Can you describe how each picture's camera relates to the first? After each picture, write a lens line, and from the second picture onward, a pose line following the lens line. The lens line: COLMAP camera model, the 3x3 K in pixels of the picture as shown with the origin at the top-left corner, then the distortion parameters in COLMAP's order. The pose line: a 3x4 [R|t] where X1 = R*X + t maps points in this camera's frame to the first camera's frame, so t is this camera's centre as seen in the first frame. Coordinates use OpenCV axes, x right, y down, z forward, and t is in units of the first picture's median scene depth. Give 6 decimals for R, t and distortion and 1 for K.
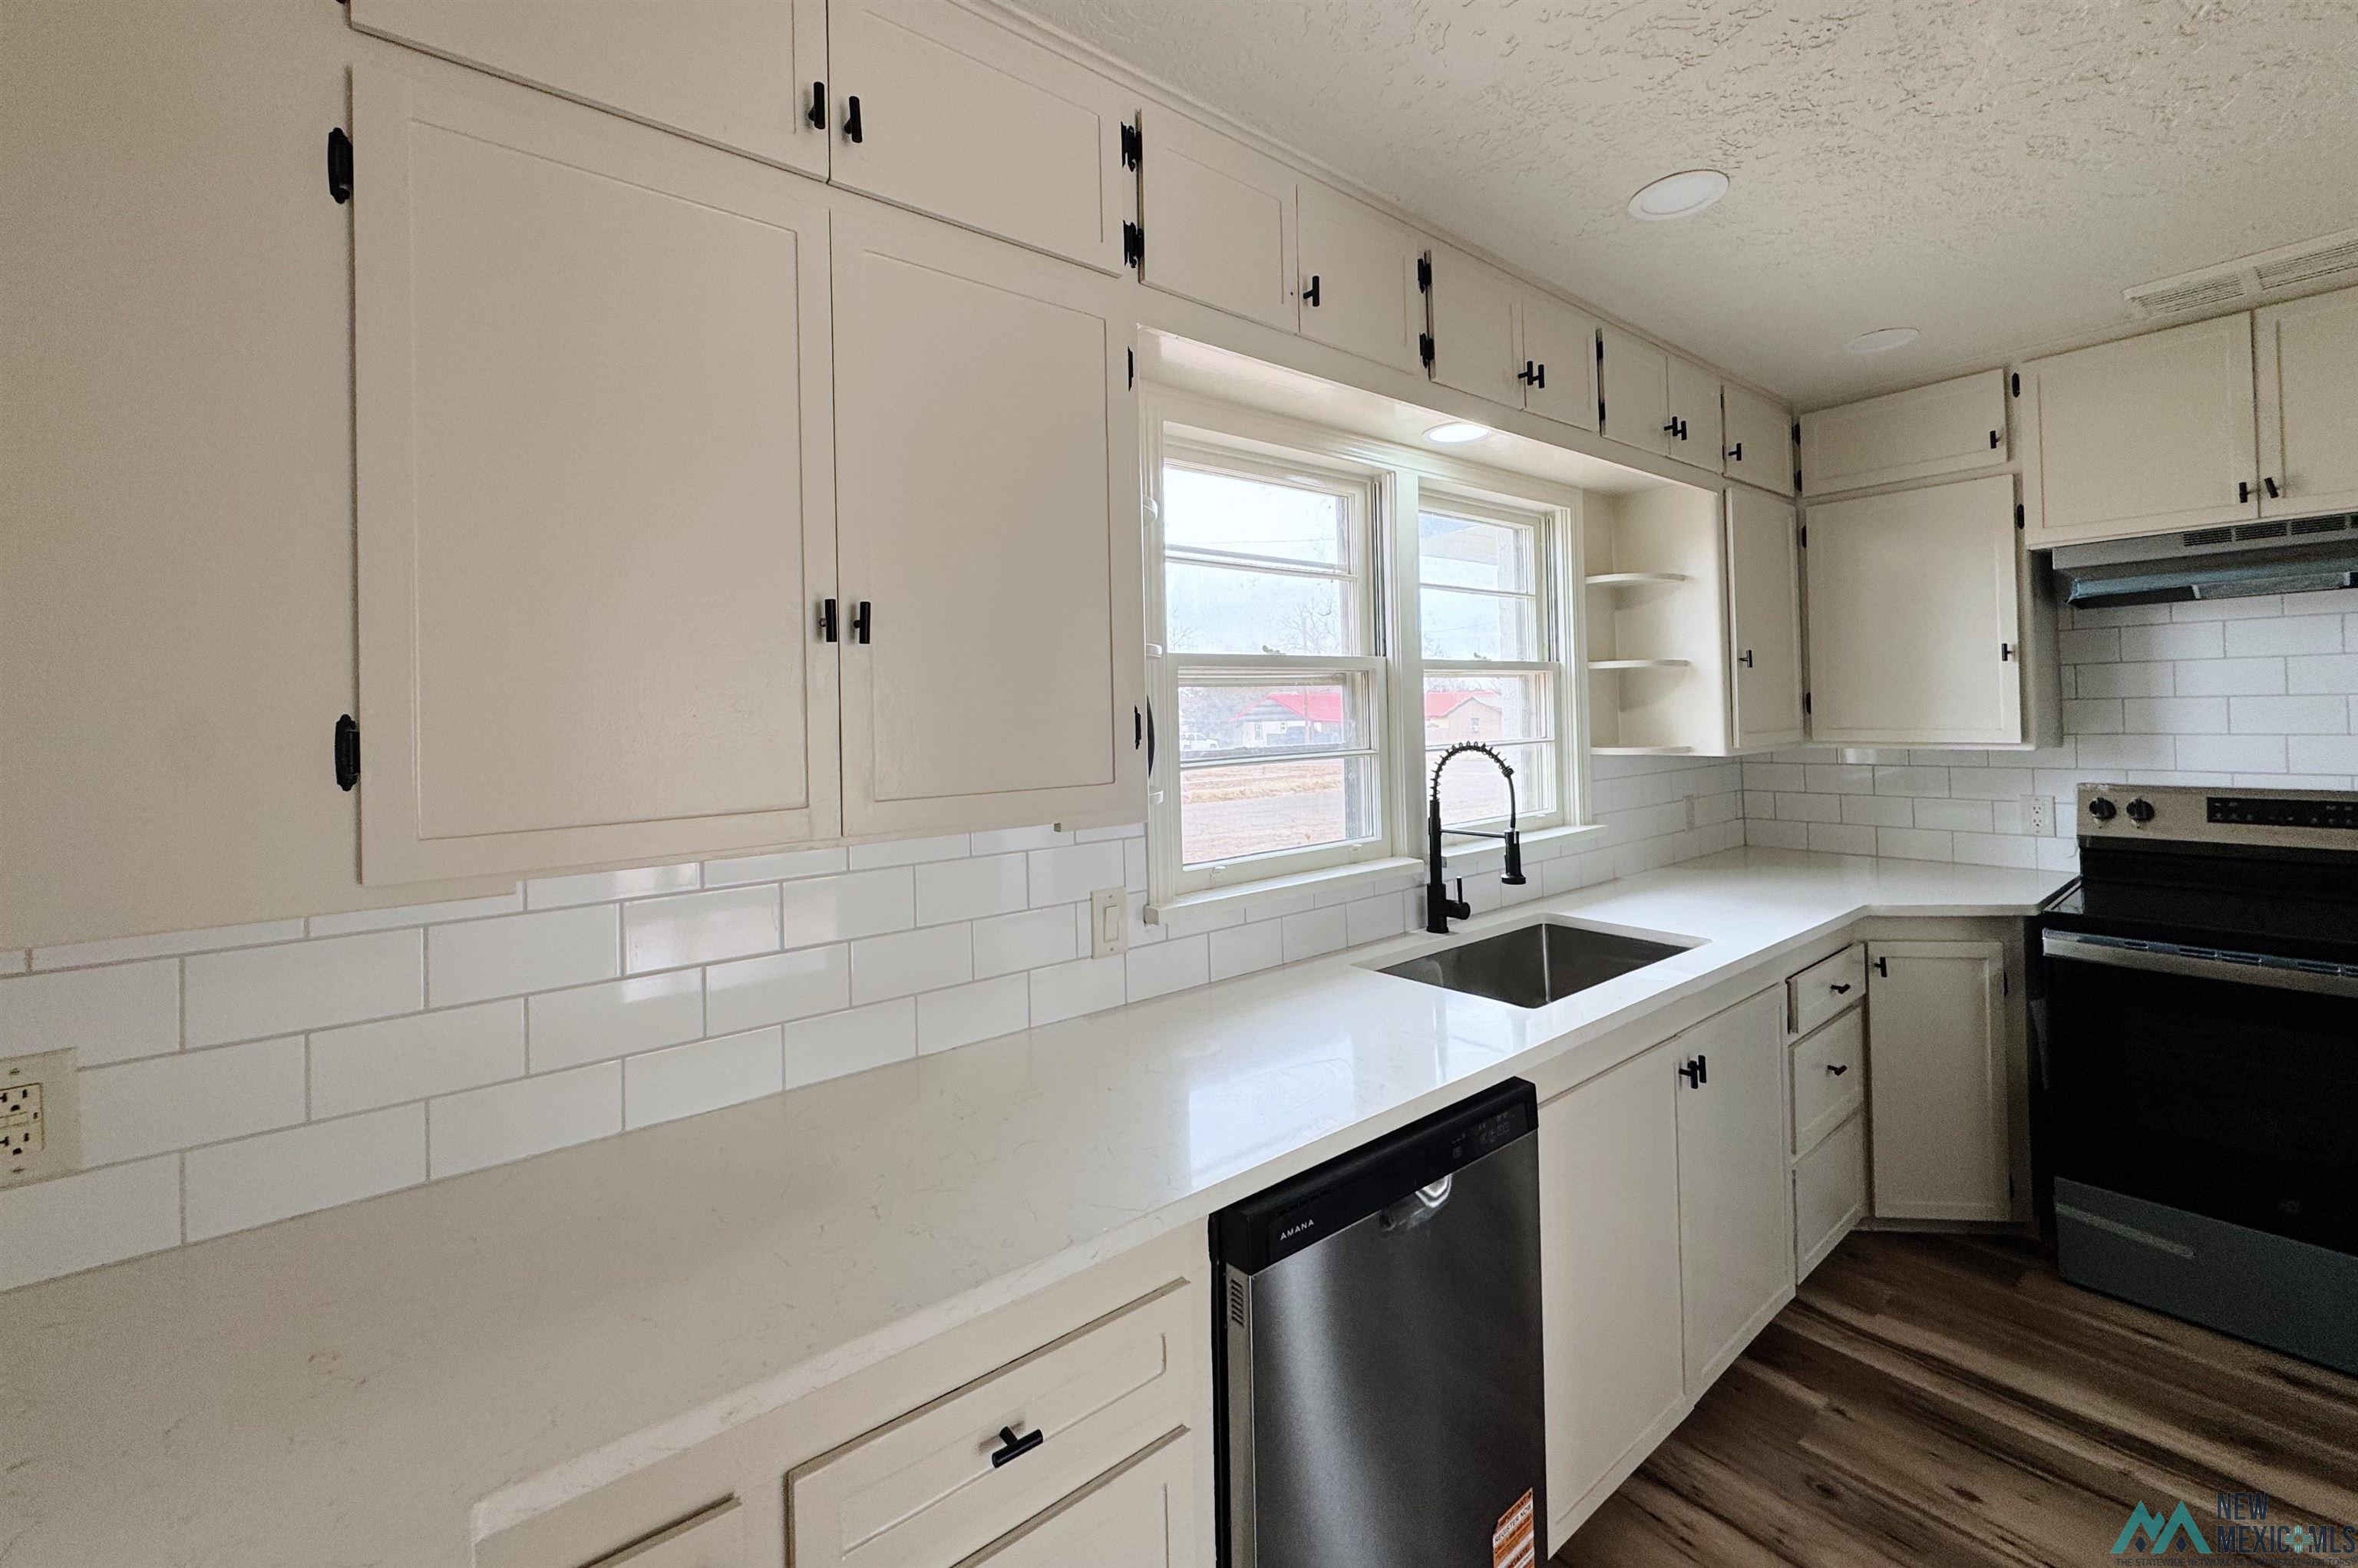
lens RADIAL K [[940.4, 0, 1191.0], [0, 940.4, 701.8], [0, 0, 1]] dist [0.002529, -0.000237]
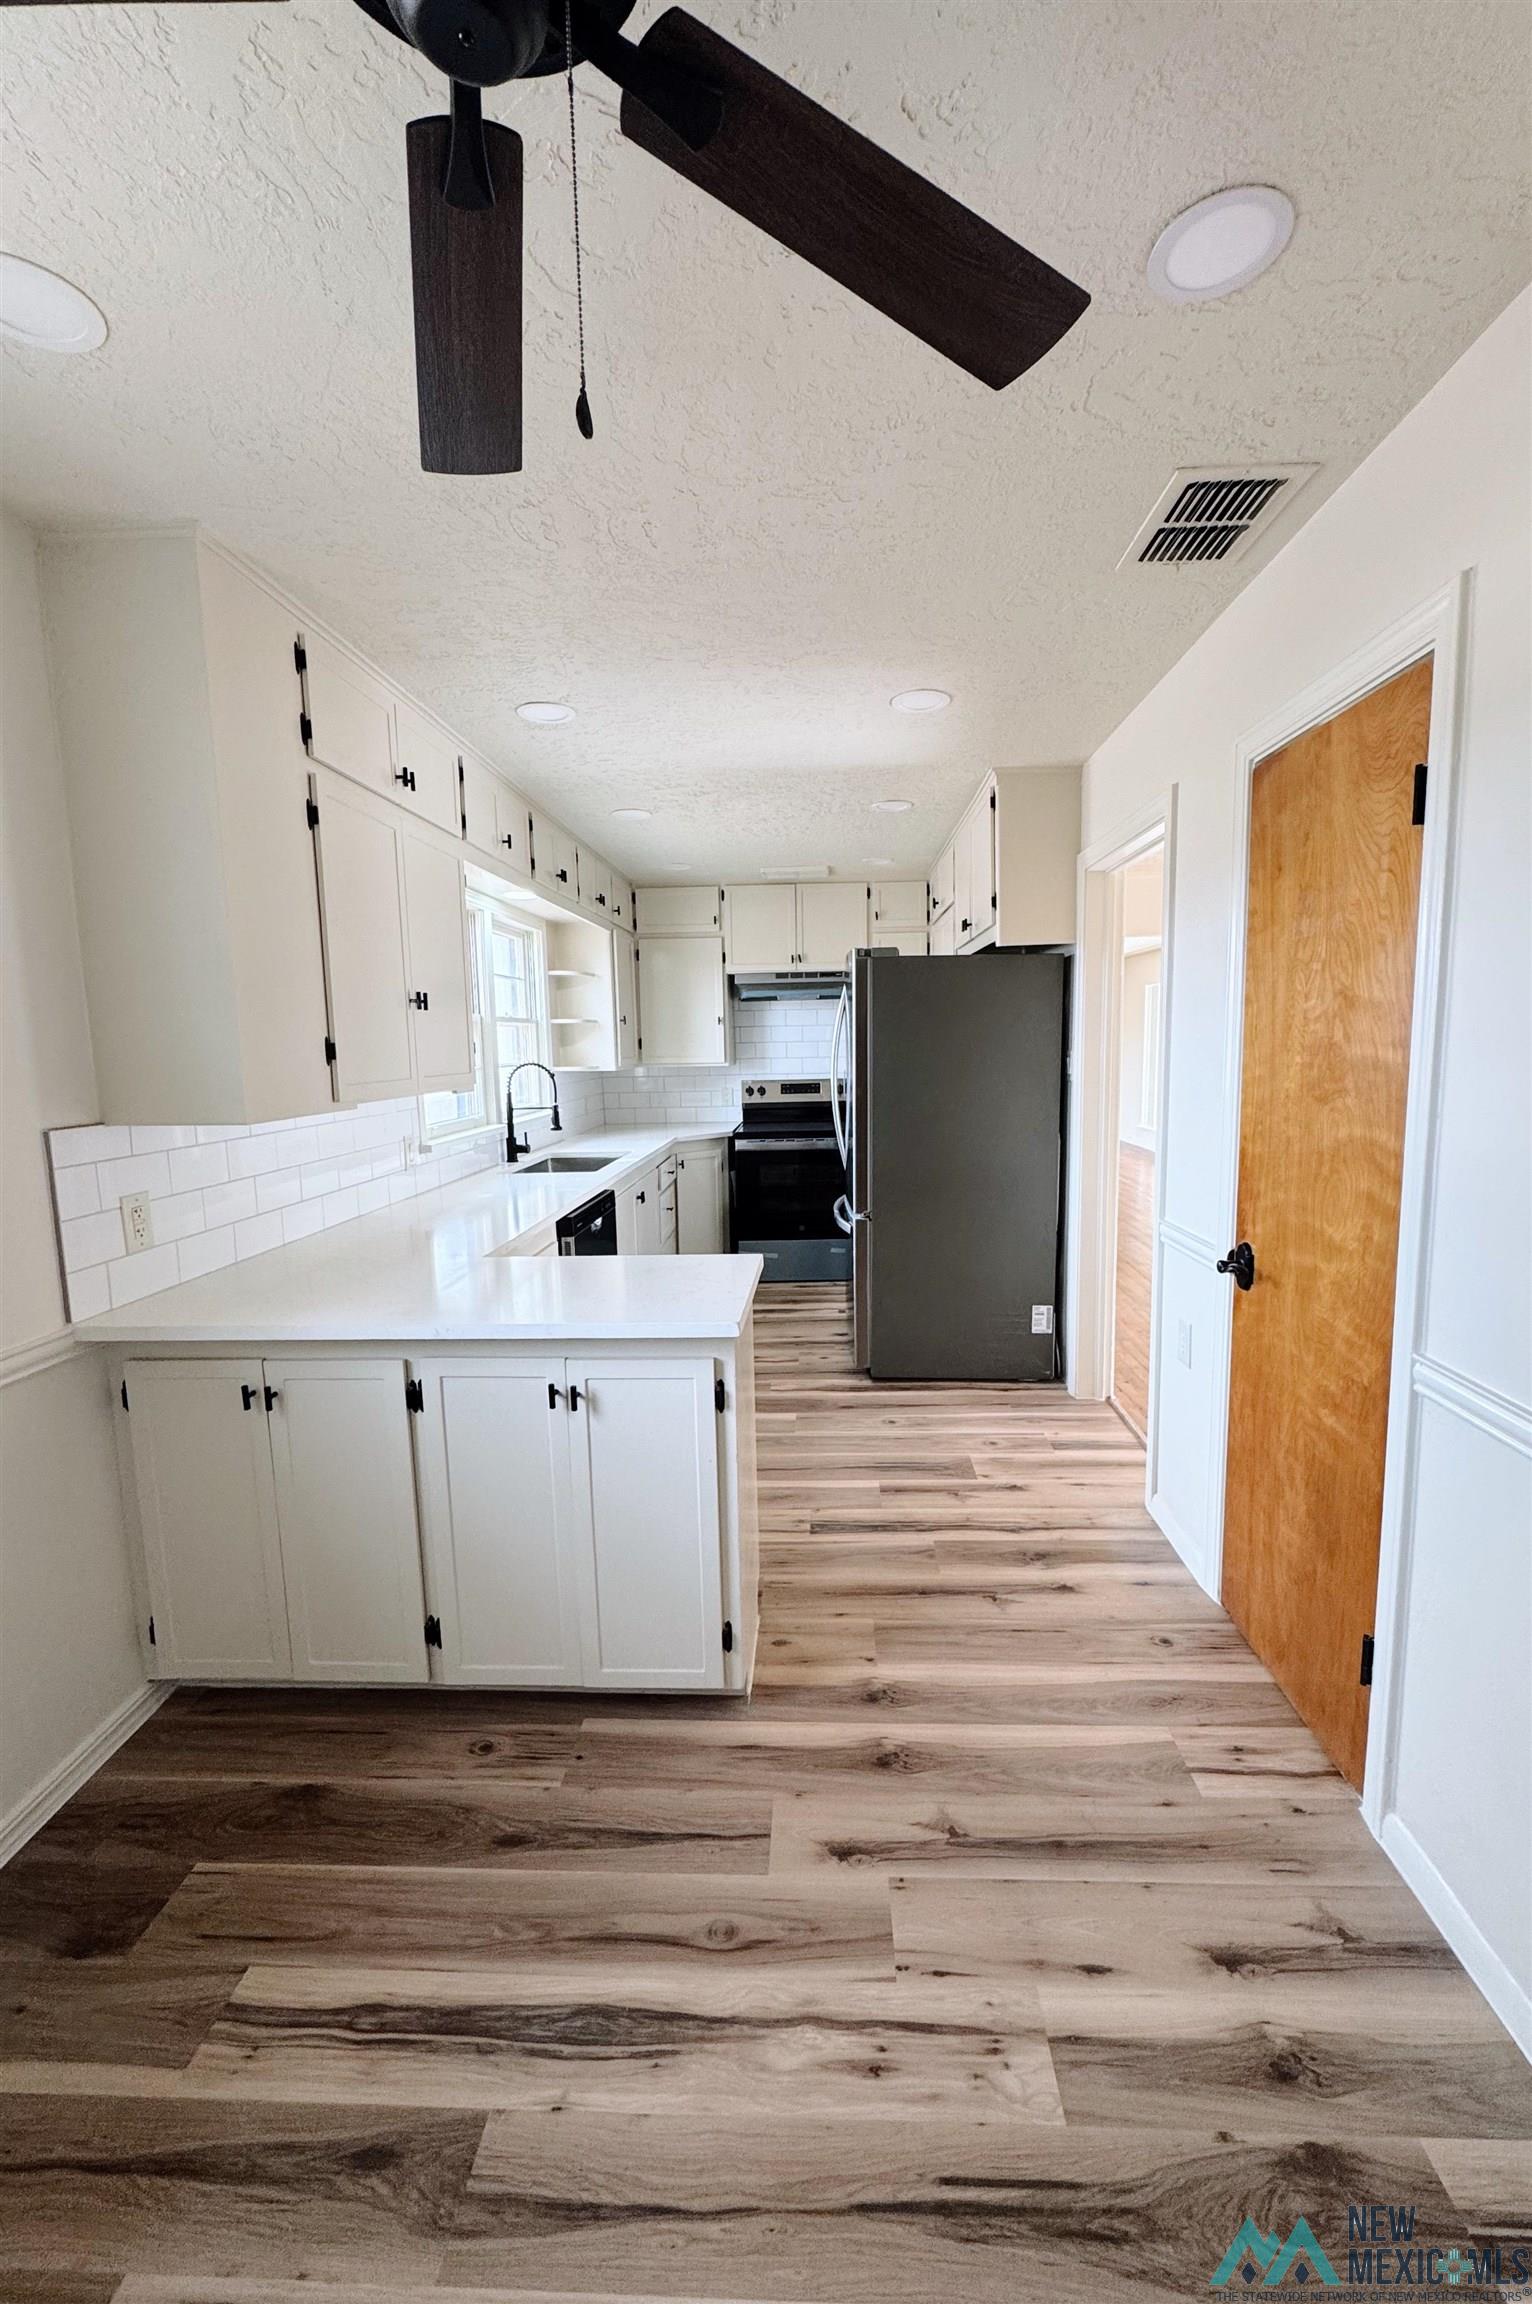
lens RADIAL K [[918.9, 0, 766.4], [0, 918.9, 1153.1], [0, 0, 1]] dist [0.002529, -0.000237]
pose [[0.674777, -0.079084, 0.733773, -0.682611], [-0.004938, 0.993736, 0.111643, 0.015487], [-0.738006, -0.078957, 0.670159, -0.559725]]
